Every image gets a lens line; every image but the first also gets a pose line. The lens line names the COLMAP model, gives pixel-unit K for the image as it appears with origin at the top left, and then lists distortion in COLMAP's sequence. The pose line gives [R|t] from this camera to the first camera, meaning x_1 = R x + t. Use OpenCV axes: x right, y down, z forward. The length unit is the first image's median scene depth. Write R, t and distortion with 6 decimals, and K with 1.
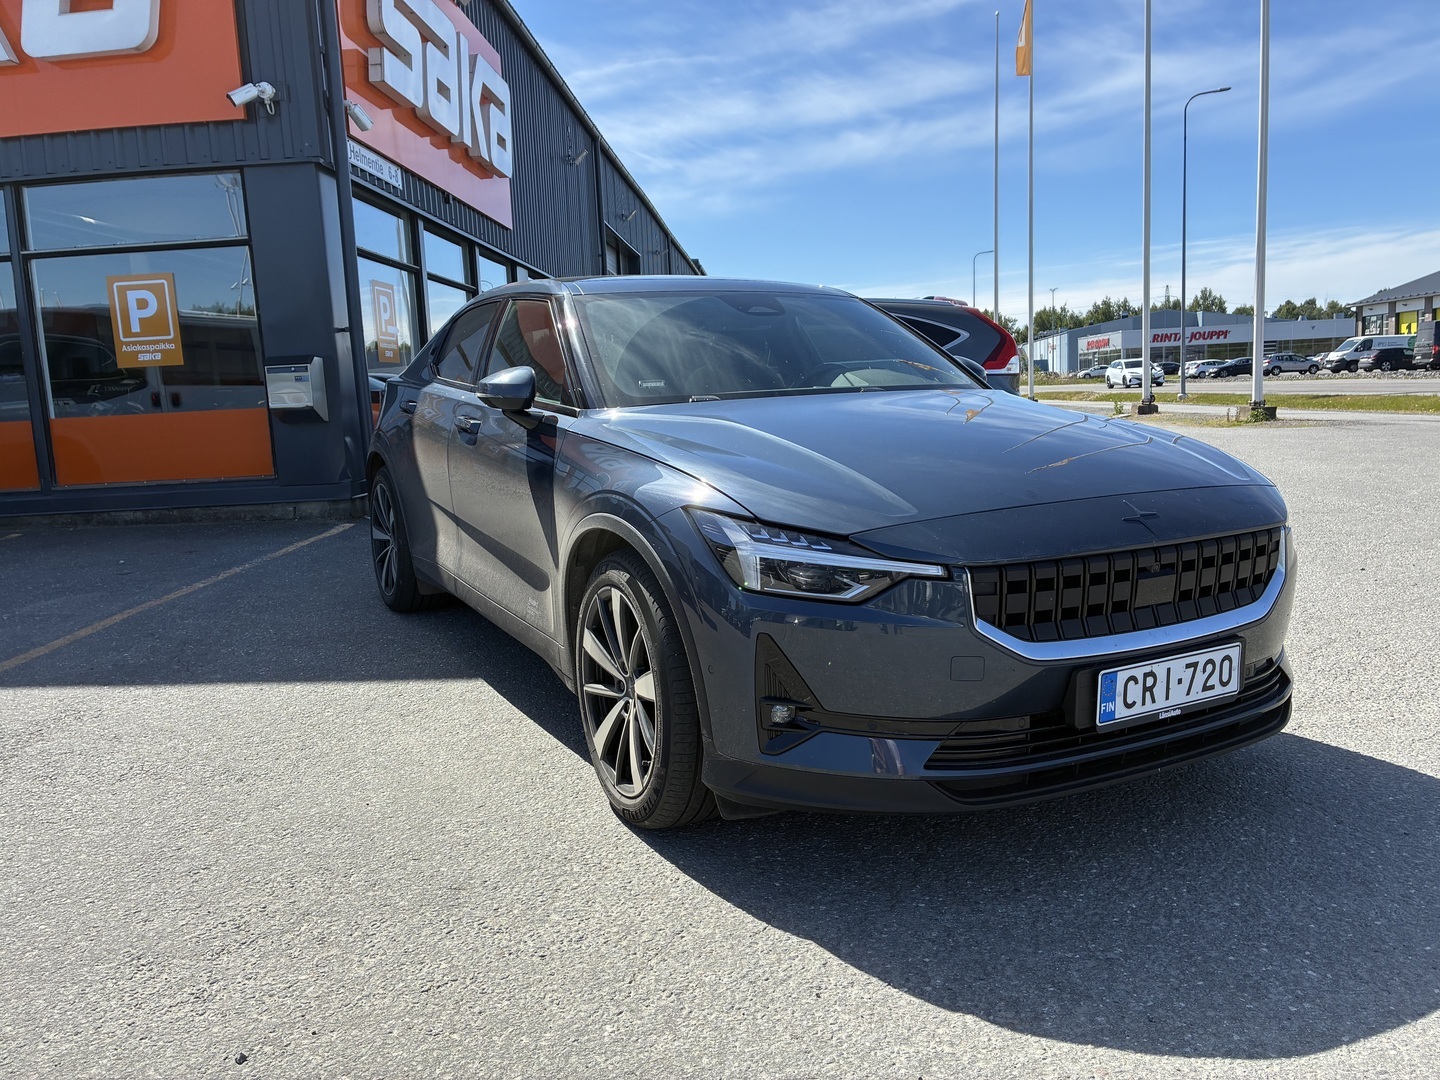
lens RADIAL K [[1094.5, 0, 746.1], [0, 1094.5, 542.3], [0, 0, 1]] dist [0.050533, -0.090626]
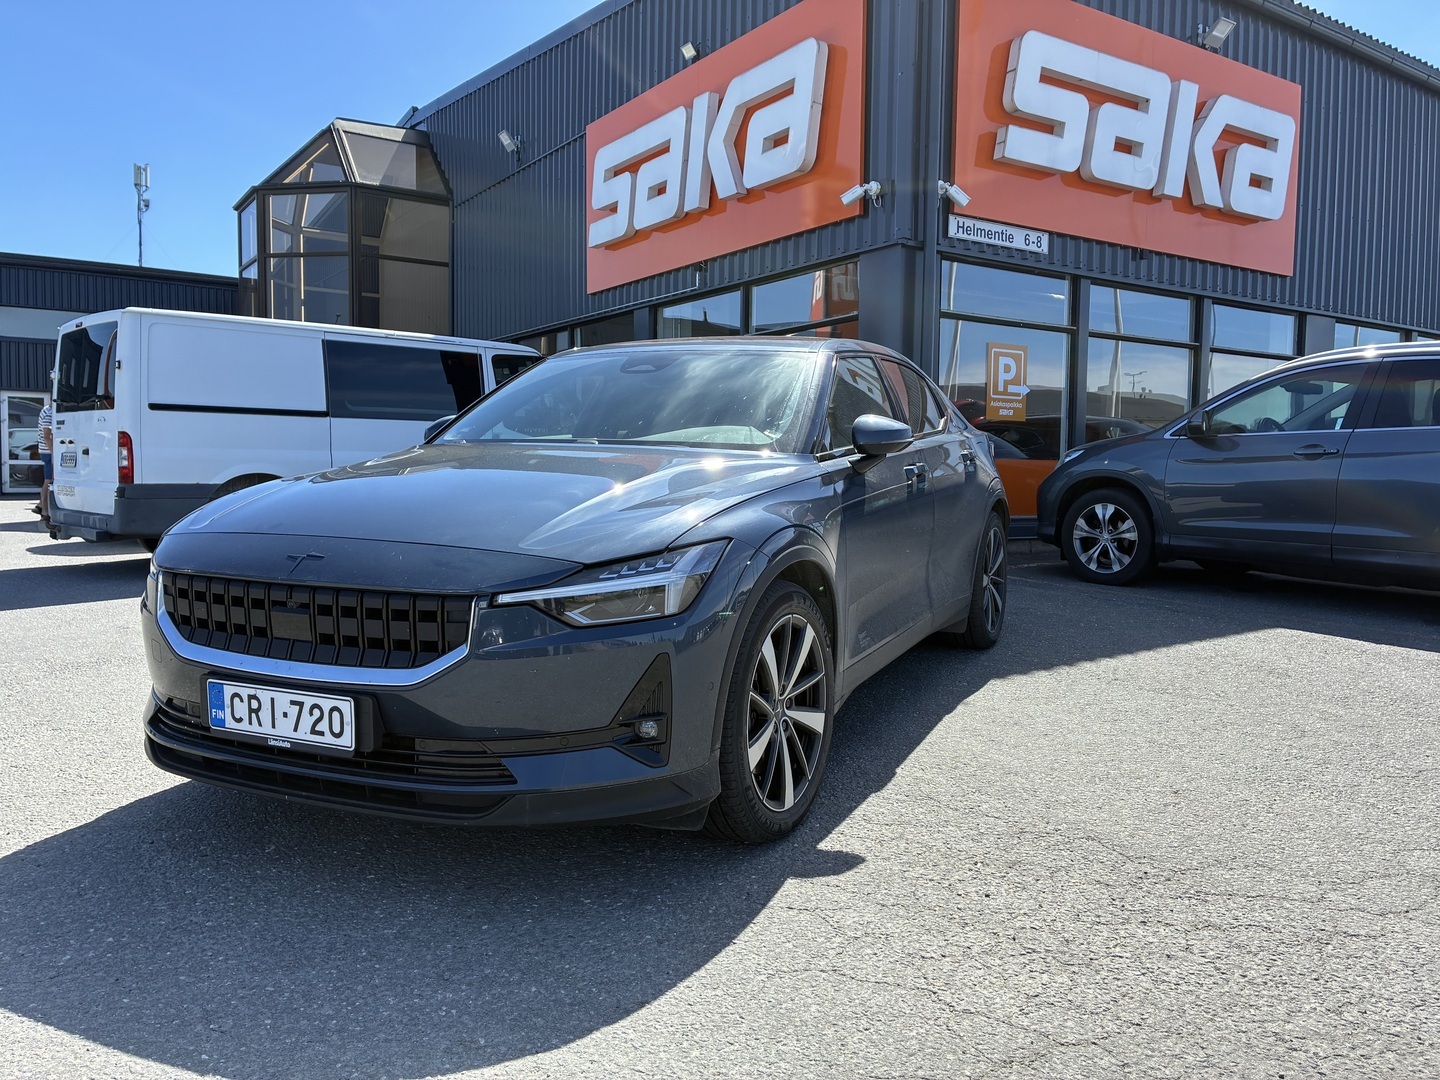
lens RADIAL K [[1094.5, 0, 746.1], [0, 1094.5, 542.3], [0, 0, 1]] dist [0.050533, -0.090626]
pose [[0.589294, 0.100444, -0.801650, 1.445566], [-0.141583, 0.989726, 0.019931, -0.116626], [0.795416, 0.101755, 0.597461, 0.691827]]
